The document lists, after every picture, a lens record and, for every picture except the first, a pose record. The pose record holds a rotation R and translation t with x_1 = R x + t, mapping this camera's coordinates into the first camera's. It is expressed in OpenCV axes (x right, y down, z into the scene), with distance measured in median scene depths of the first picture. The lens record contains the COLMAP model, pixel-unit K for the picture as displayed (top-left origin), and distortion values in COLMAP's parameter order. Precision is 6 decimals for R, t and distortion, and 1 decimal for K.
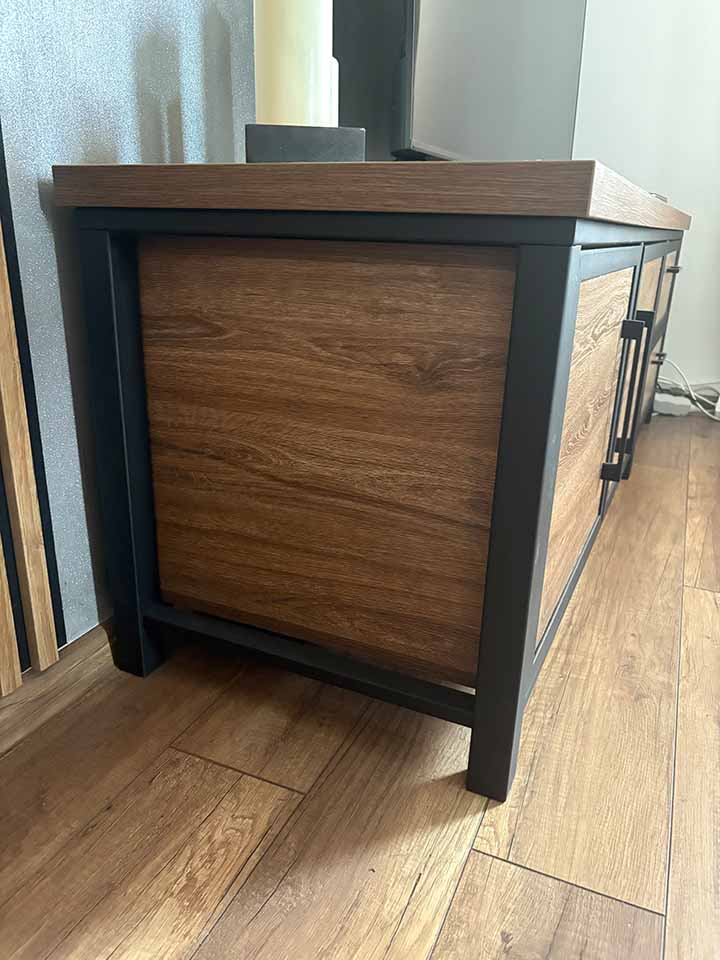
lens RADIAL K [[732.9, 0, 359.9], [0, 732.9, 486.2], [0, 0, 1]] dist [0.020096, -0.028595]
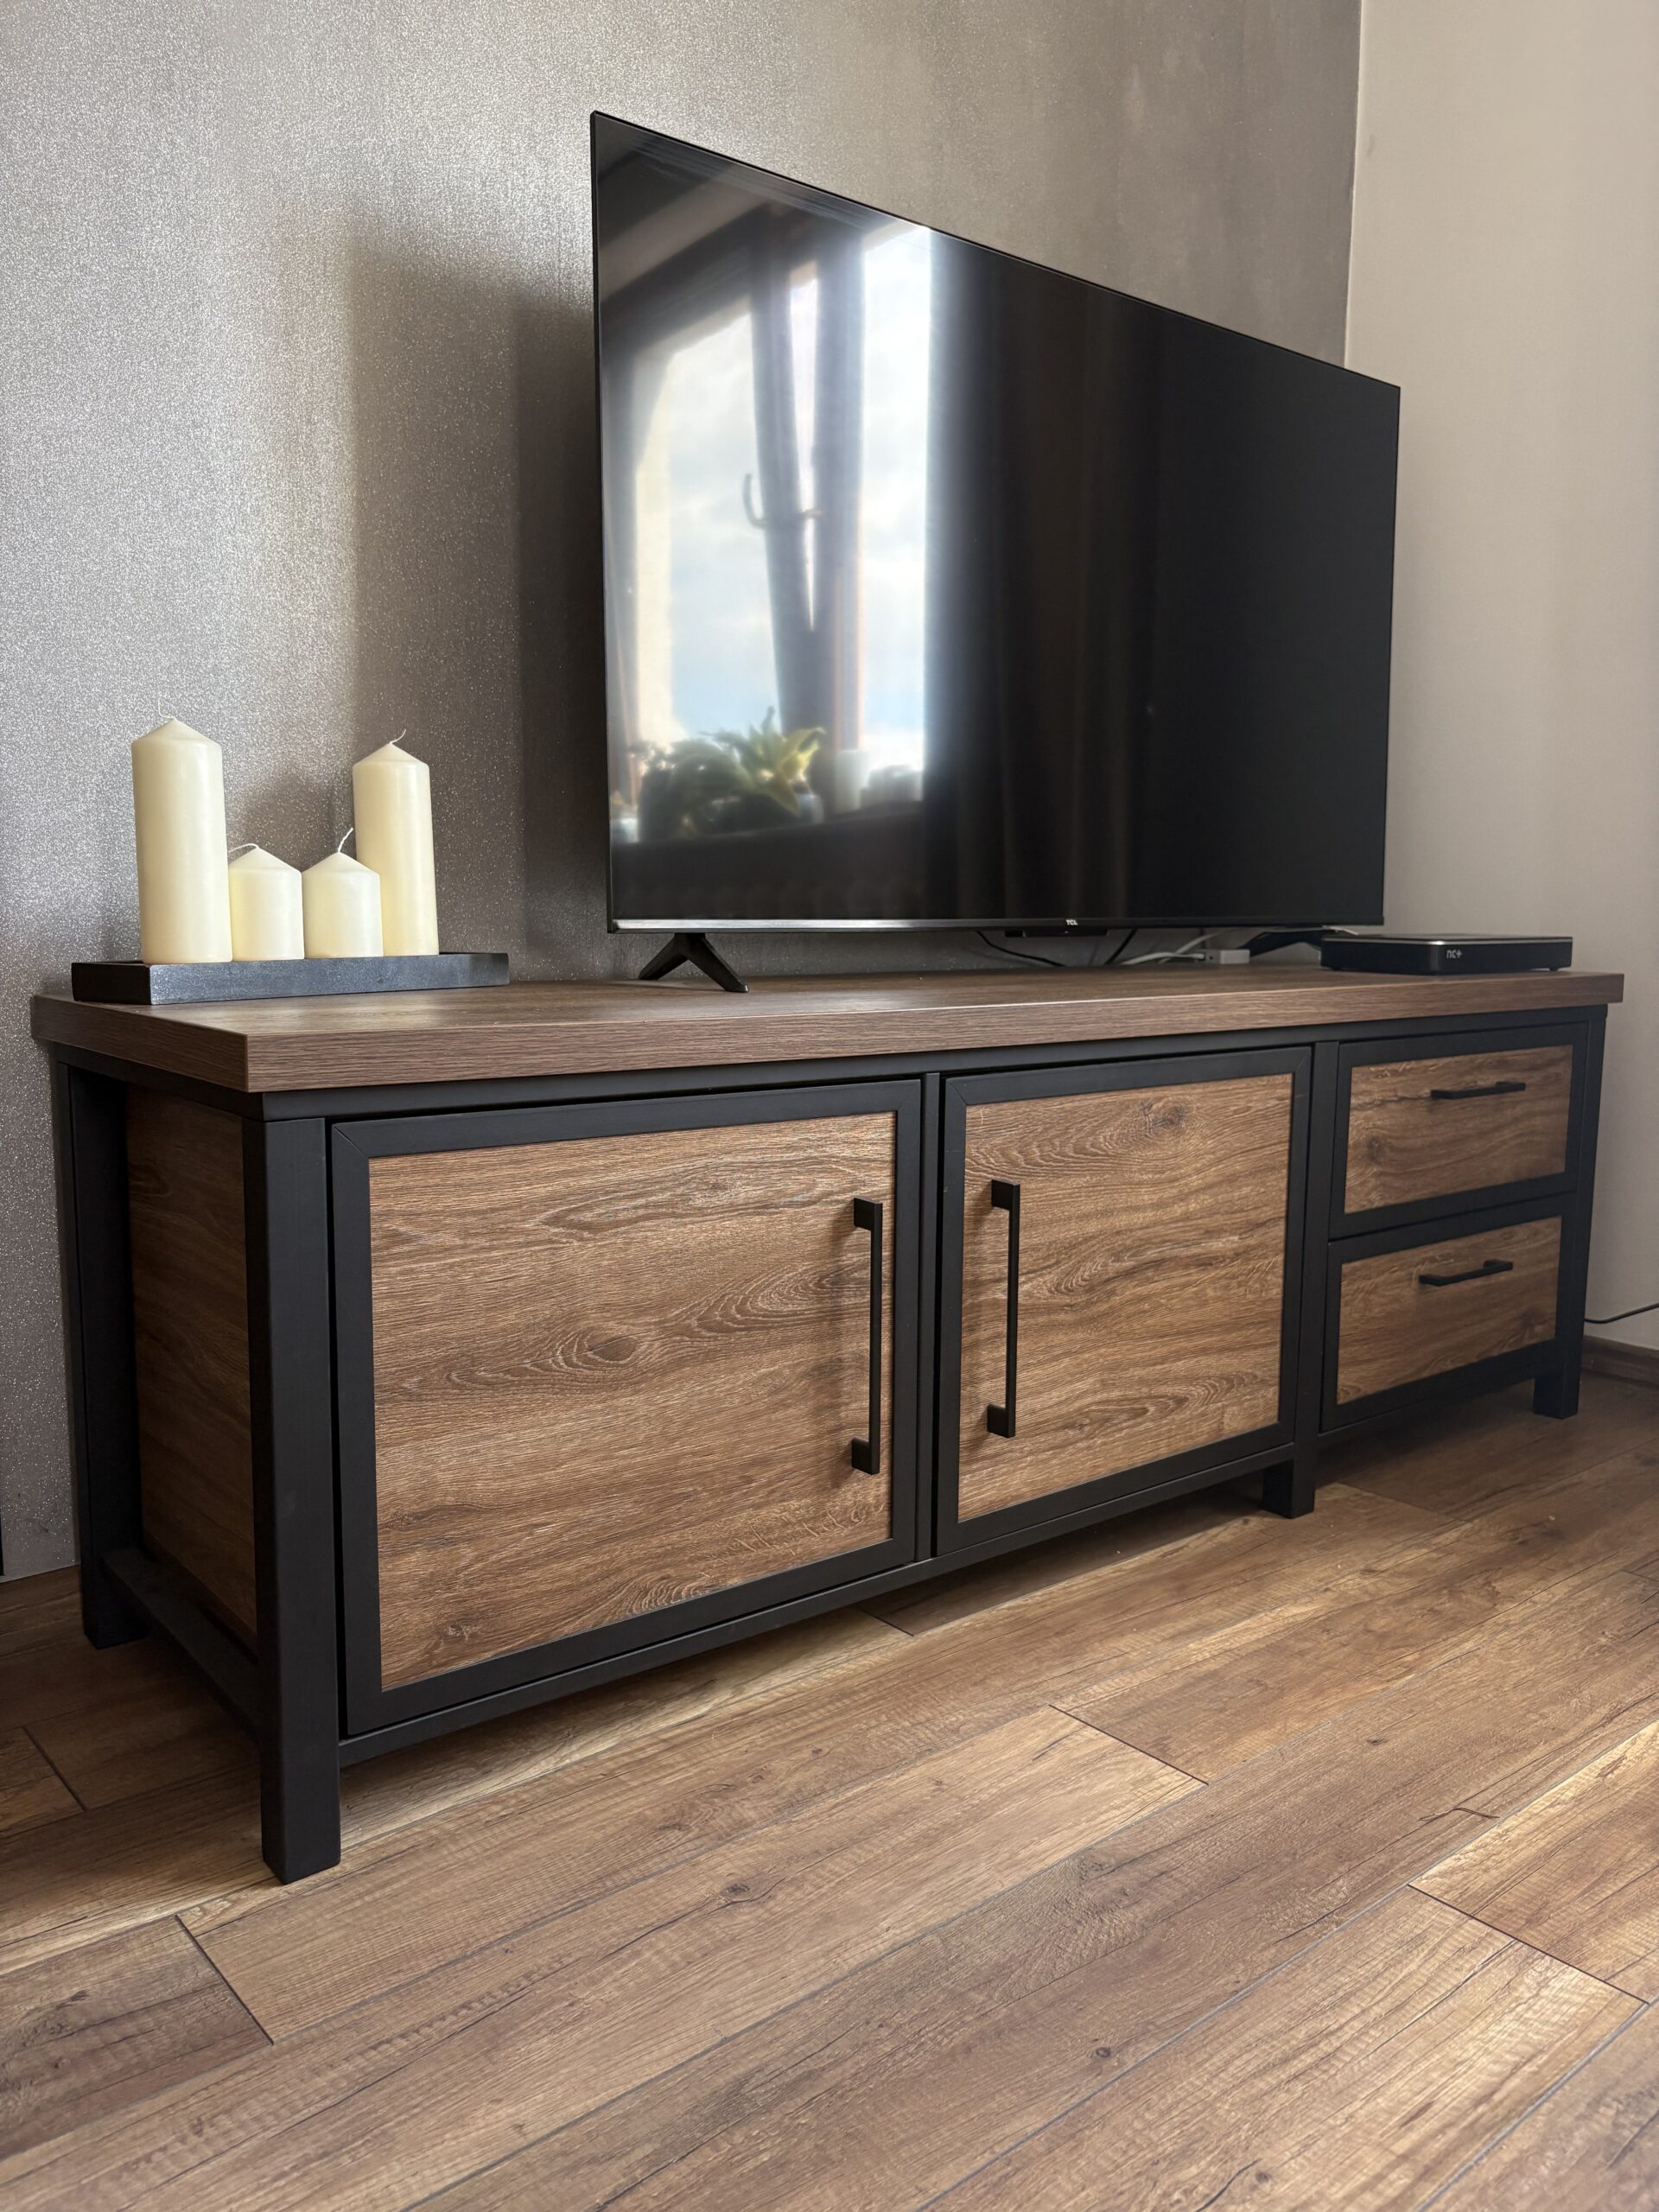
lens RADIAL K [[1688.7, 0, 839.1], [0, 1688.7, 1108.9], [0, 0, 1]] dist [0.020096, -0.028595]
pose [[0.898020, 0.036042, -0.438477, 1.230147], [-0.132537, 0.972502, -0.191506, -0.038762], [0.419517, 0.230090, 0.878102, -0.319641]]
